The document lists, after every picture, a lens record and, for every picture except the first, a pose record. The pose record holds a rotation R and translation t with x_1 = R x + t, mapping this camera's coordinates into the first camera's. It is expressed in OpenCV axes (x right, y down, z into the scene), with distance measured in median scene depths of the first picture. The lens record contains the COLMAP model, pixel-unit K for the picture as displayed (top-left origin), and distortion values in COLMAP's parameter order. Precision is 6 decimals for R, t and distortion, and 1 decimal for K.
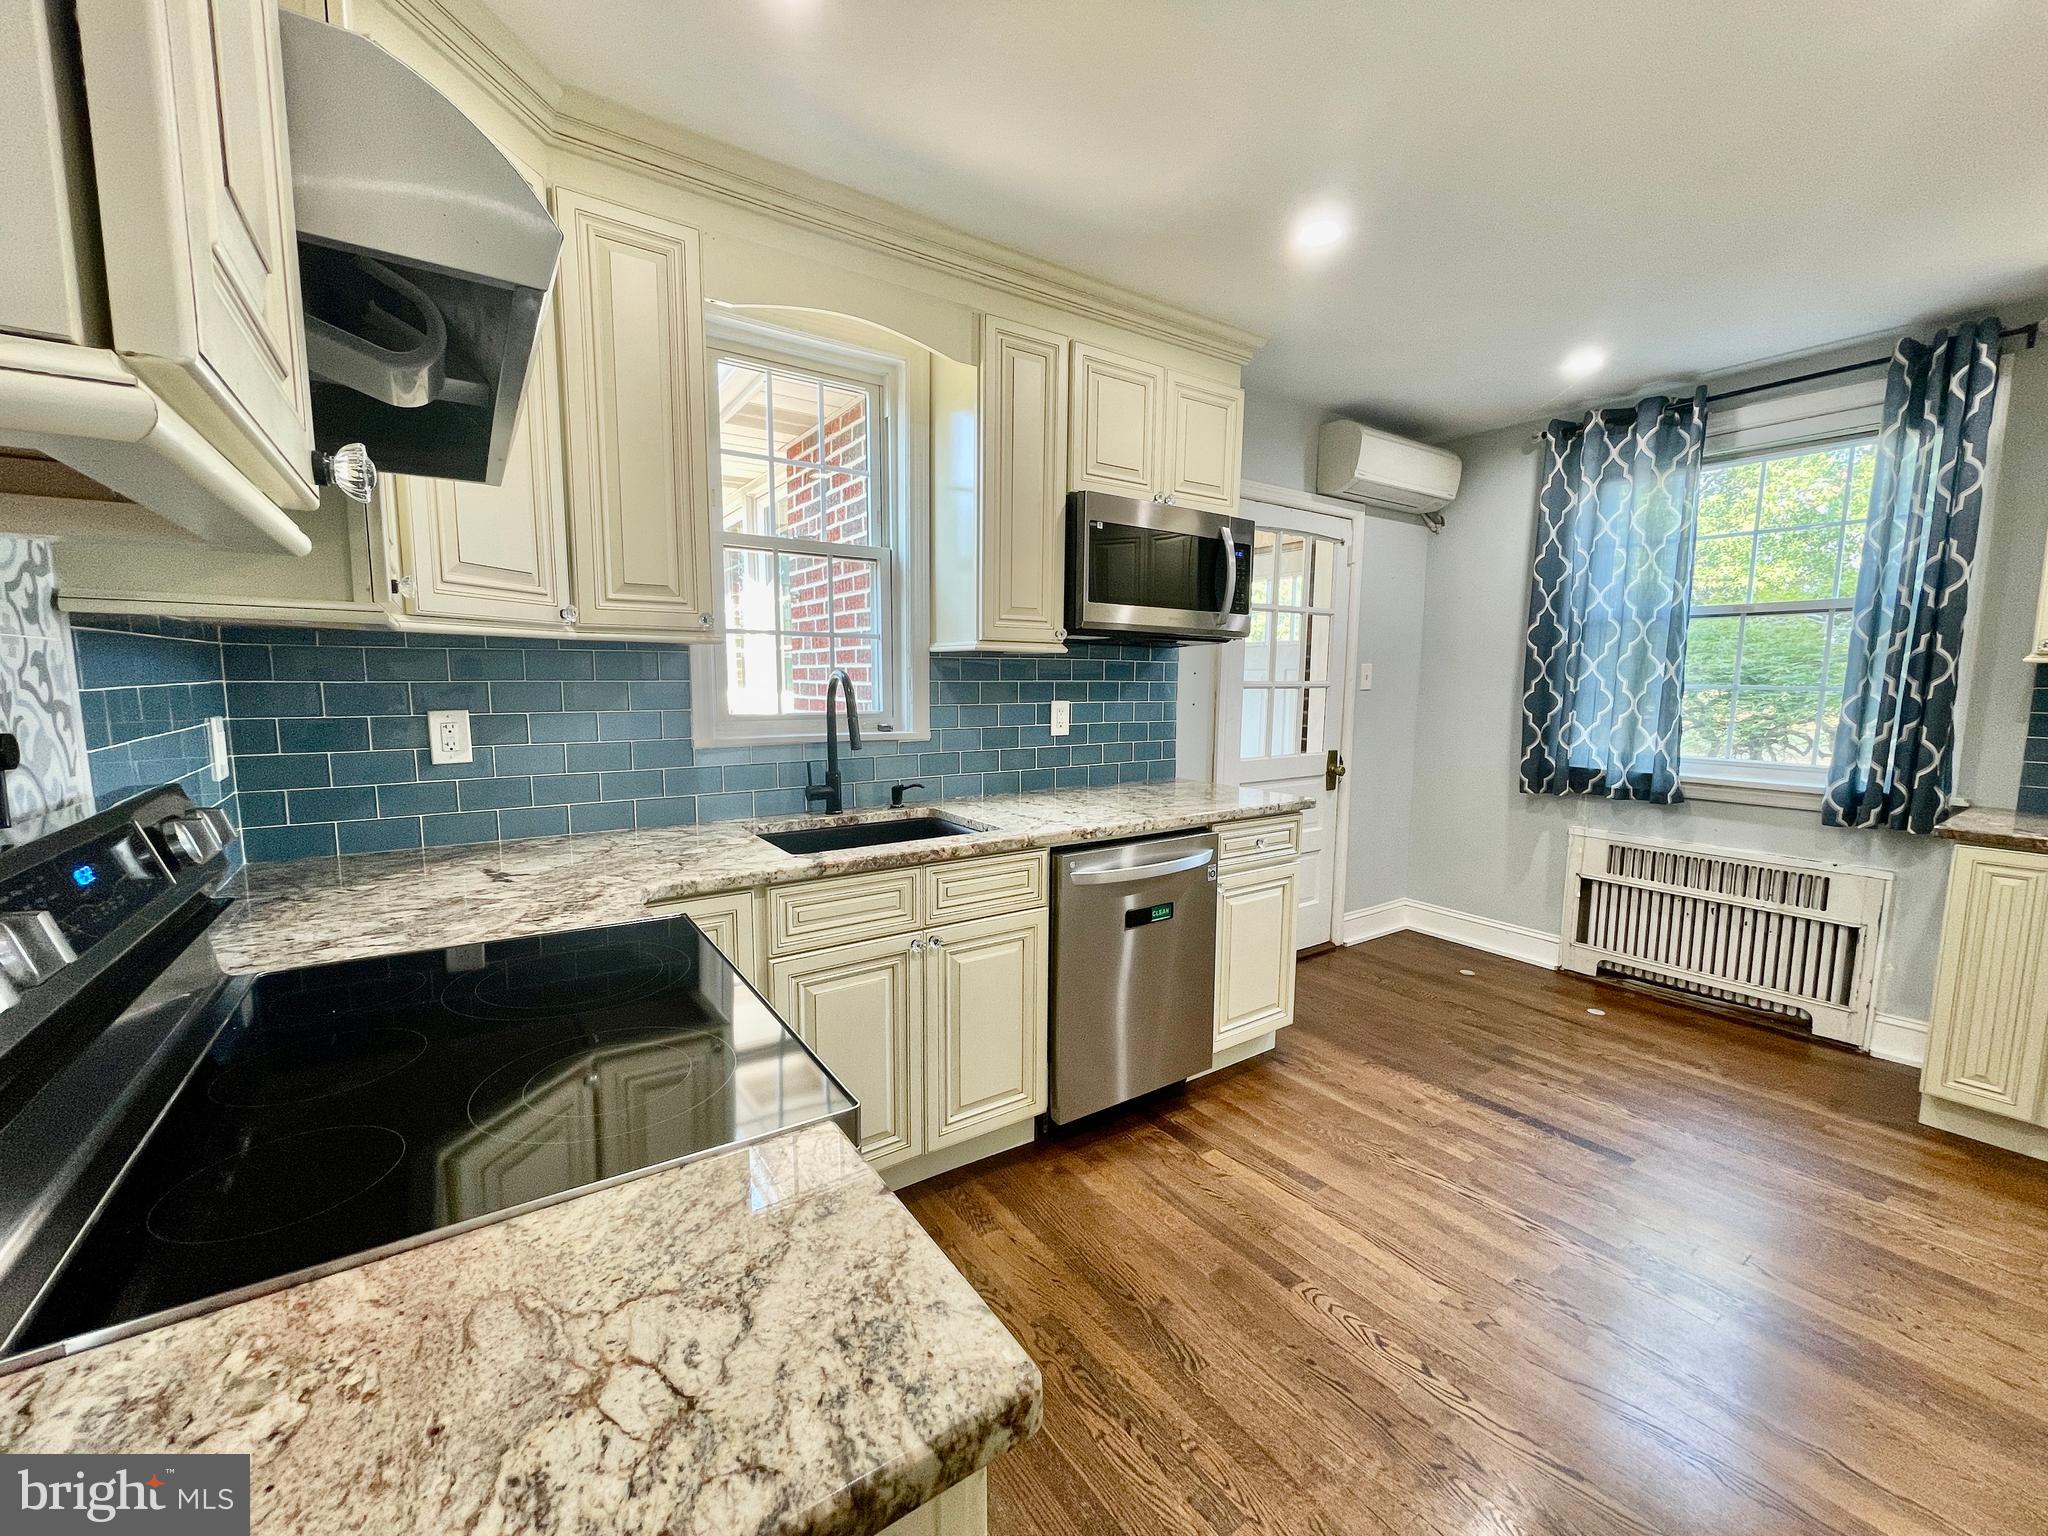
lens RADIAL K [[825.9, 0, 1025.1], [0, 825.9, 774.1], [0, 0, 1]] dist [-0.002435, 0.000569]
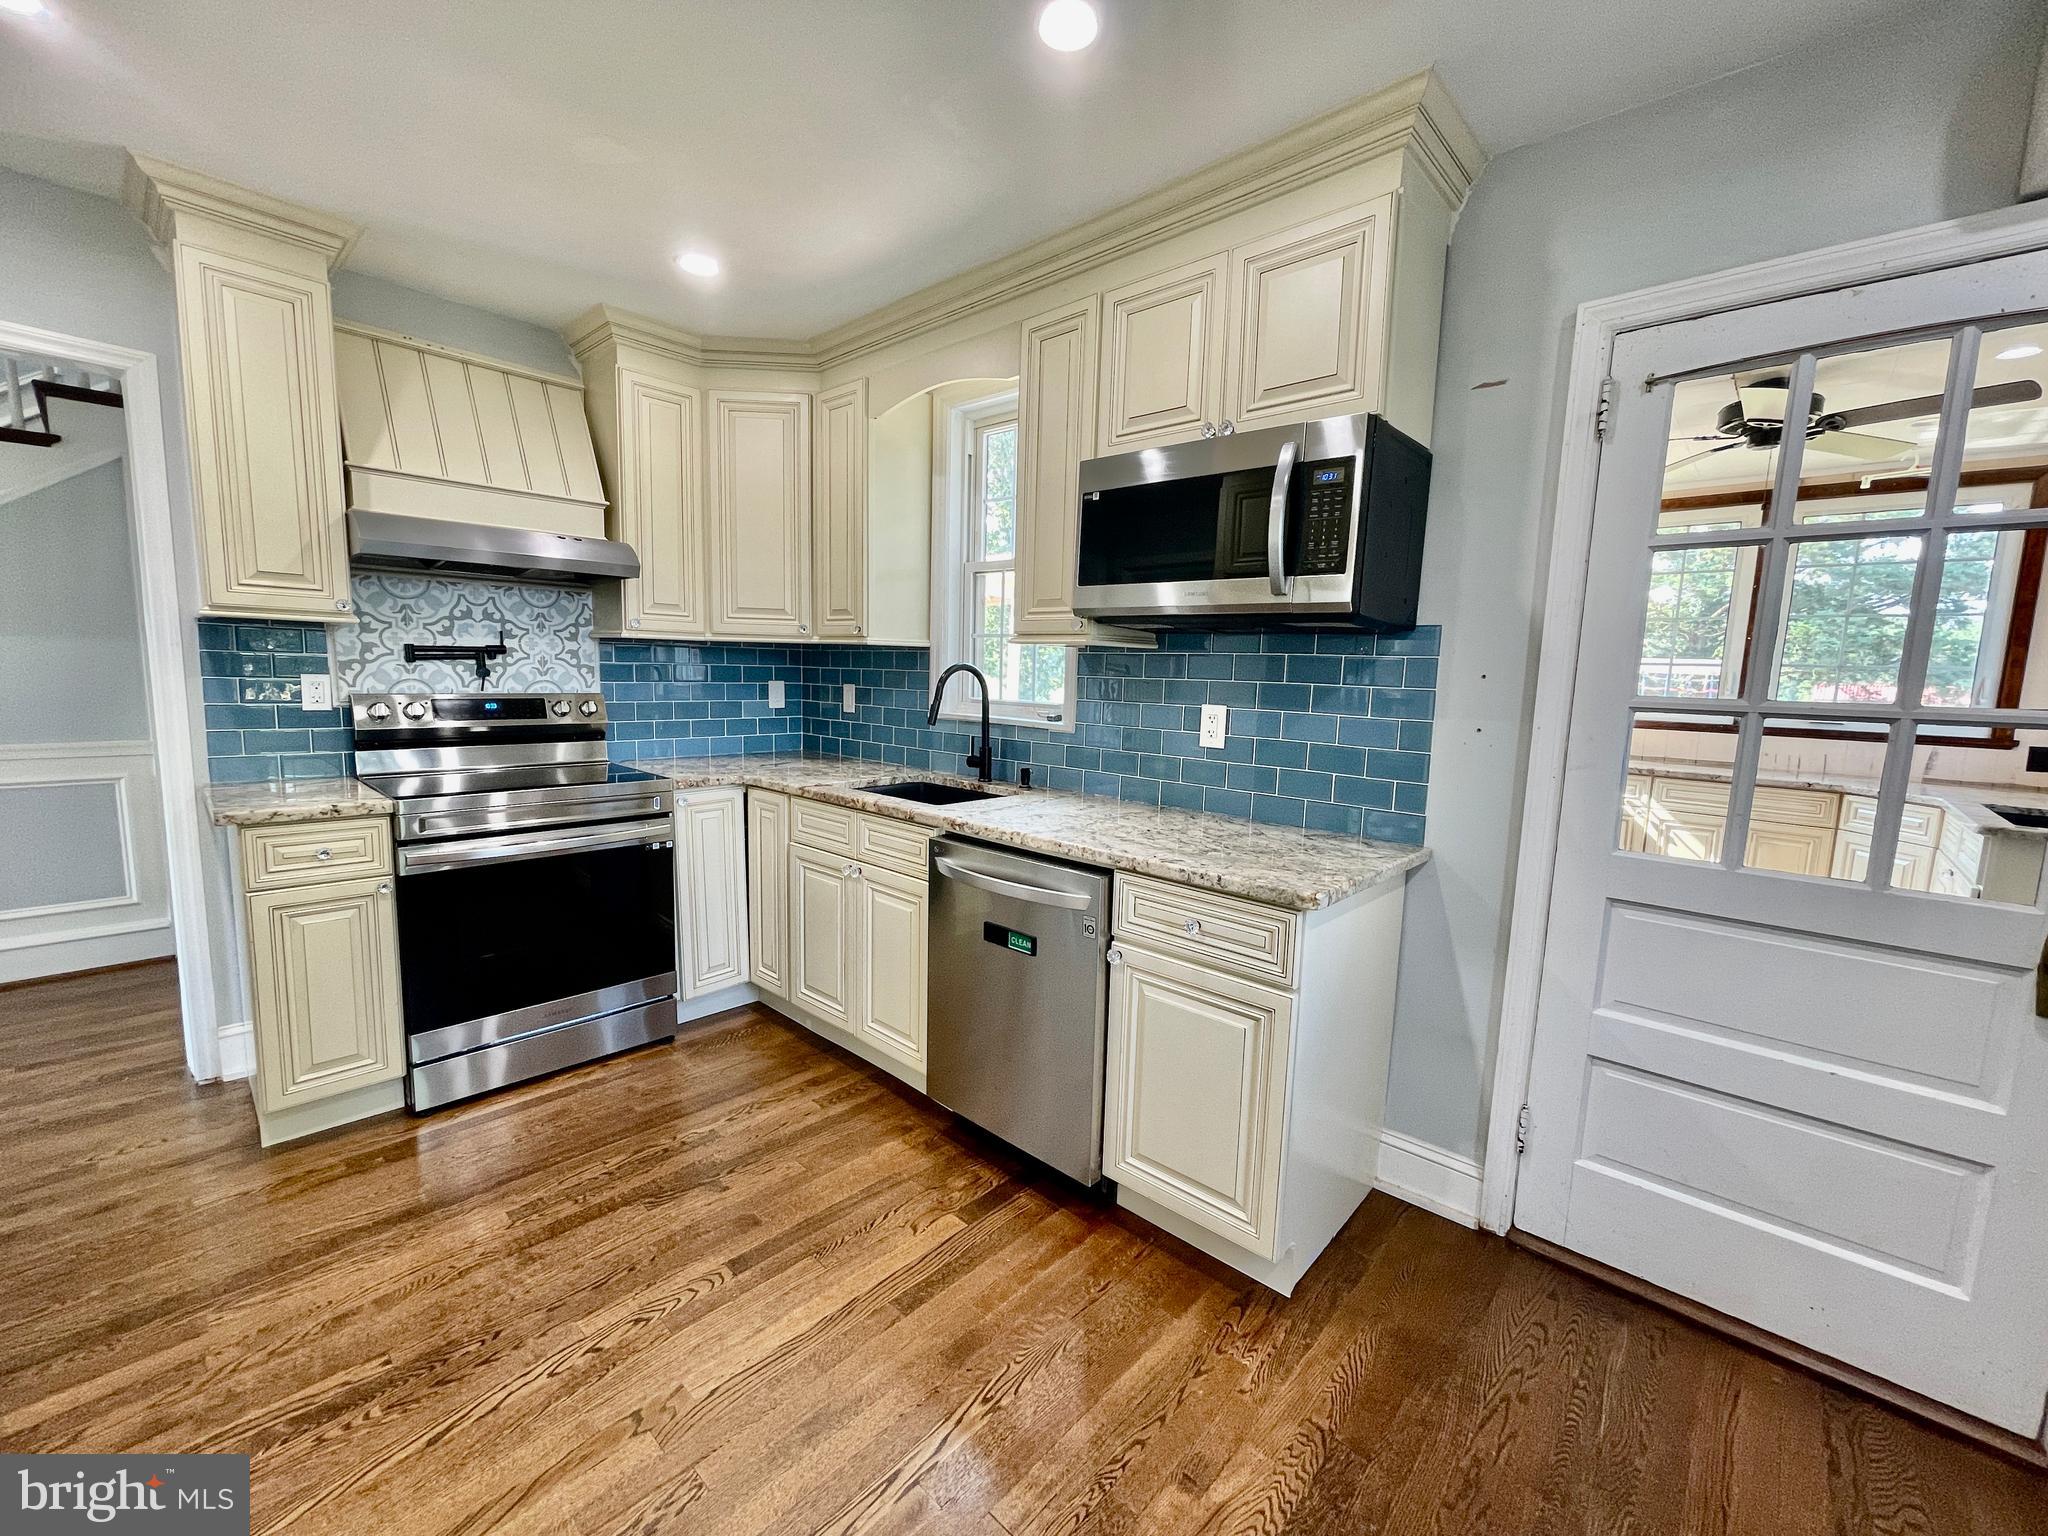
lens RADIAL K [[825.9, 0, 1025.3], [0, 825.9, 773.0], [0, 0, 1]] dist [-0.002435, 0.000569]
pose [[0.217416, 0.121208, -0.968524, 0.989896], [-0.145236, 0.985231, 0.090696, -0.086261], [0.965213, 0.120945, 0.231809, 0.794245]]
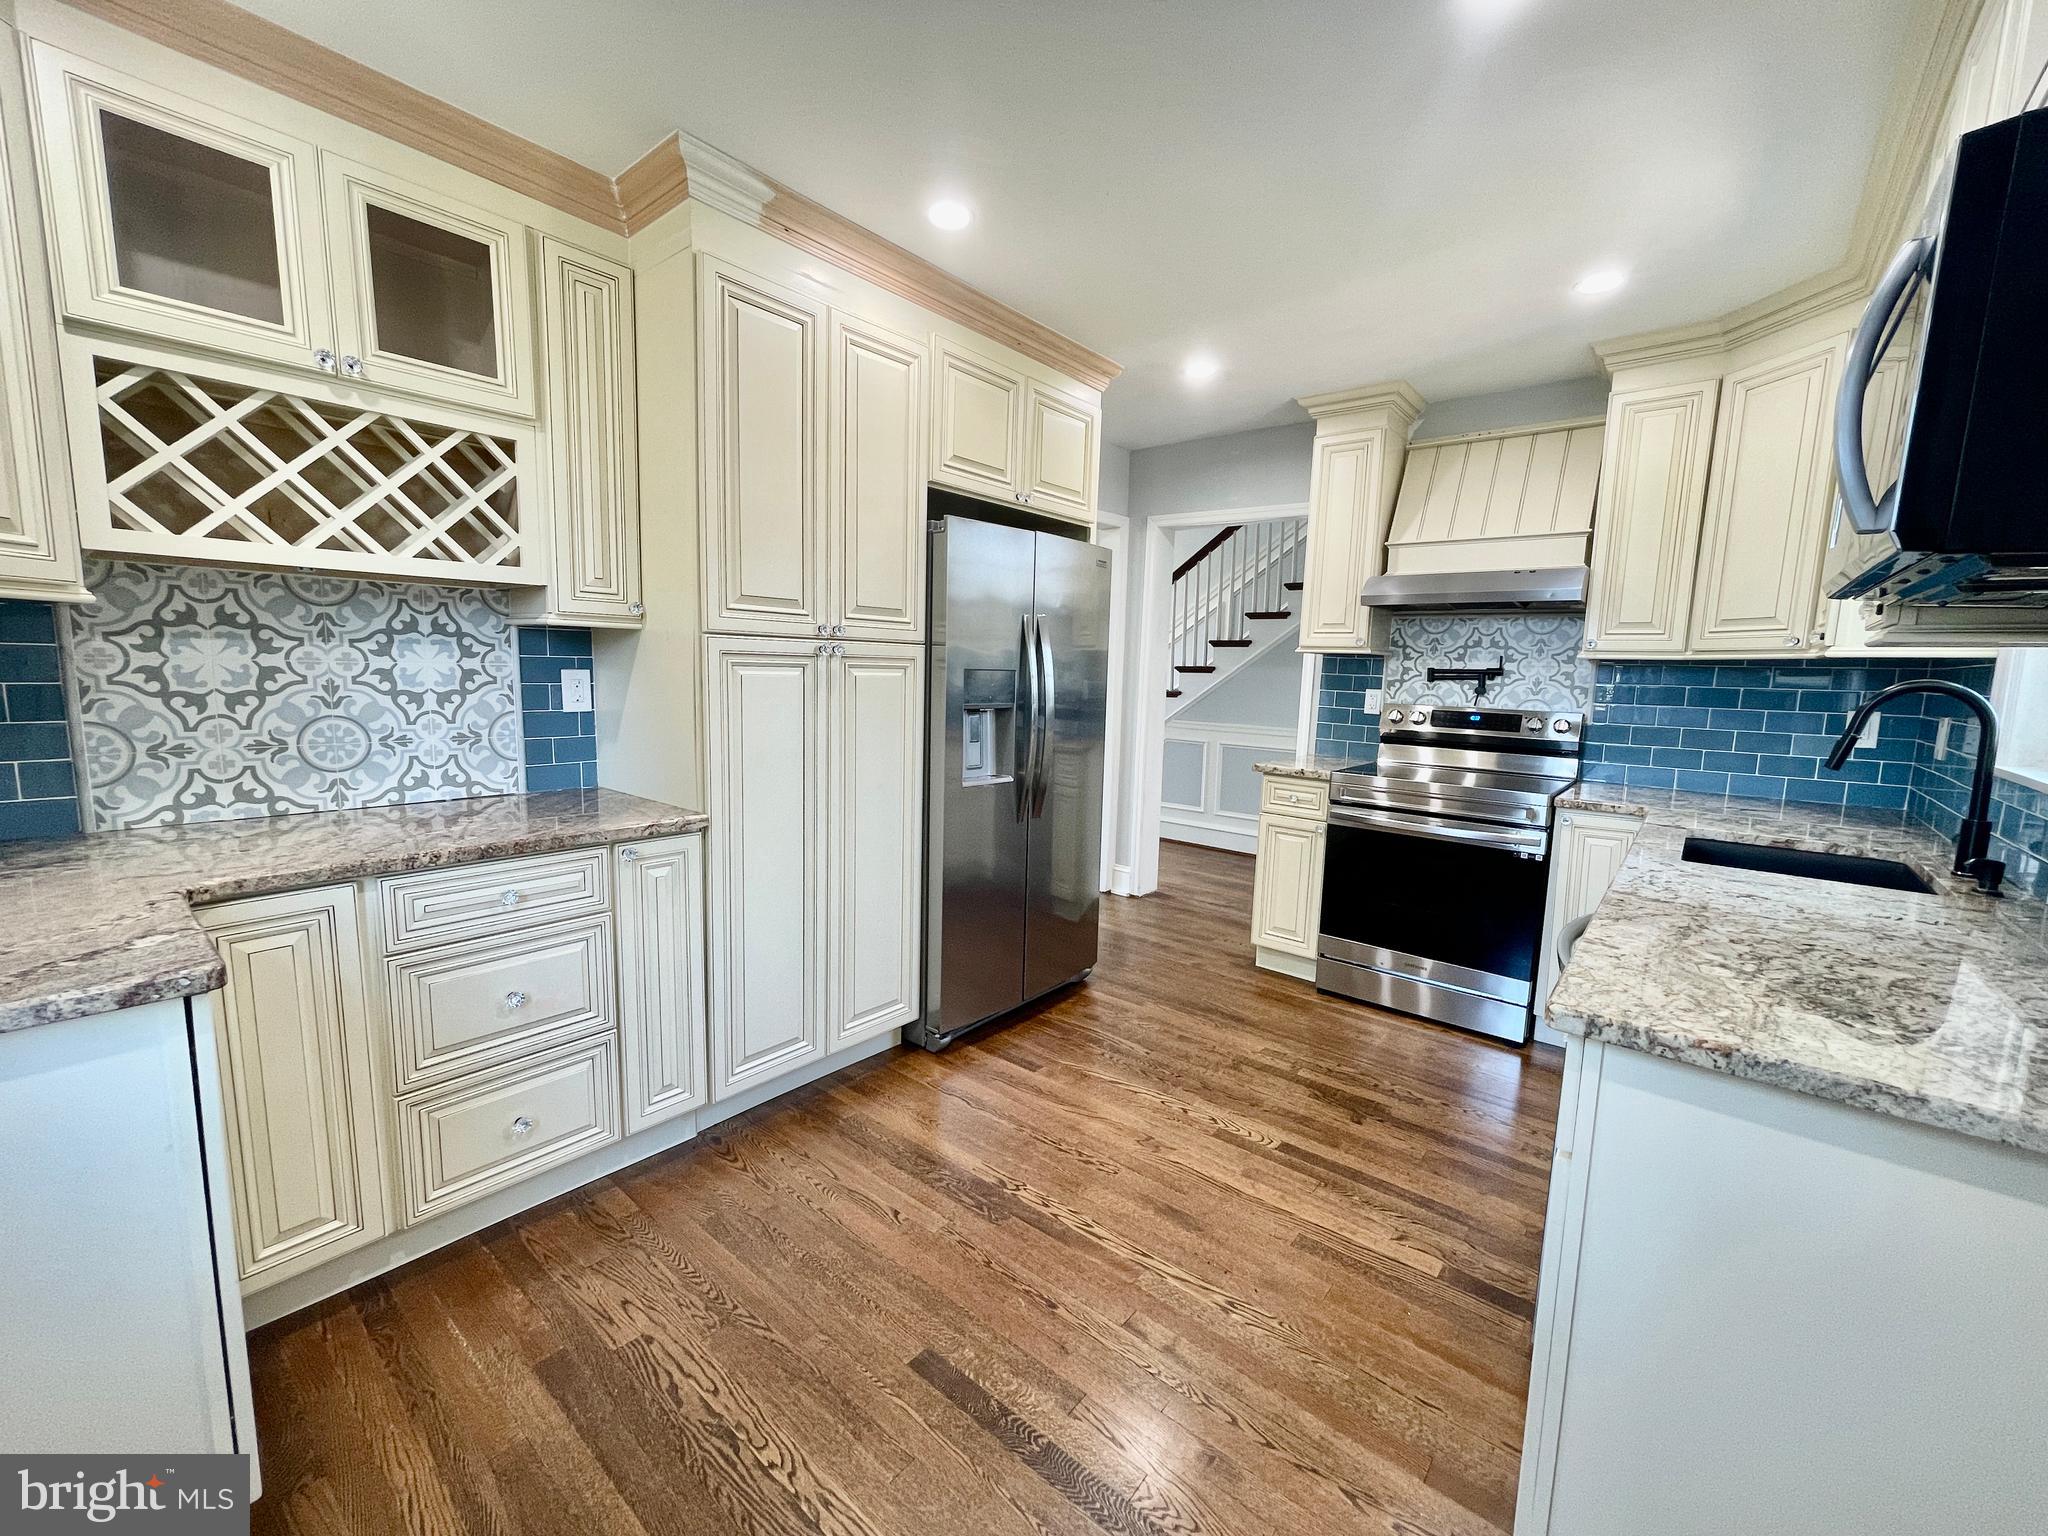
lens RADIAL K [[825.9, 0, 1018.6], [0, 825.9, 768.0], [0, 0, 1]] dist [-0.002435, 0.000569]
pose [[-0.965027, -0.004280, -0.262116, 0.798722], [-0.069157, 0.968604, 0.238798, -0.166986], [0.252865, 0.248573, -0.935025, 1.489810]]
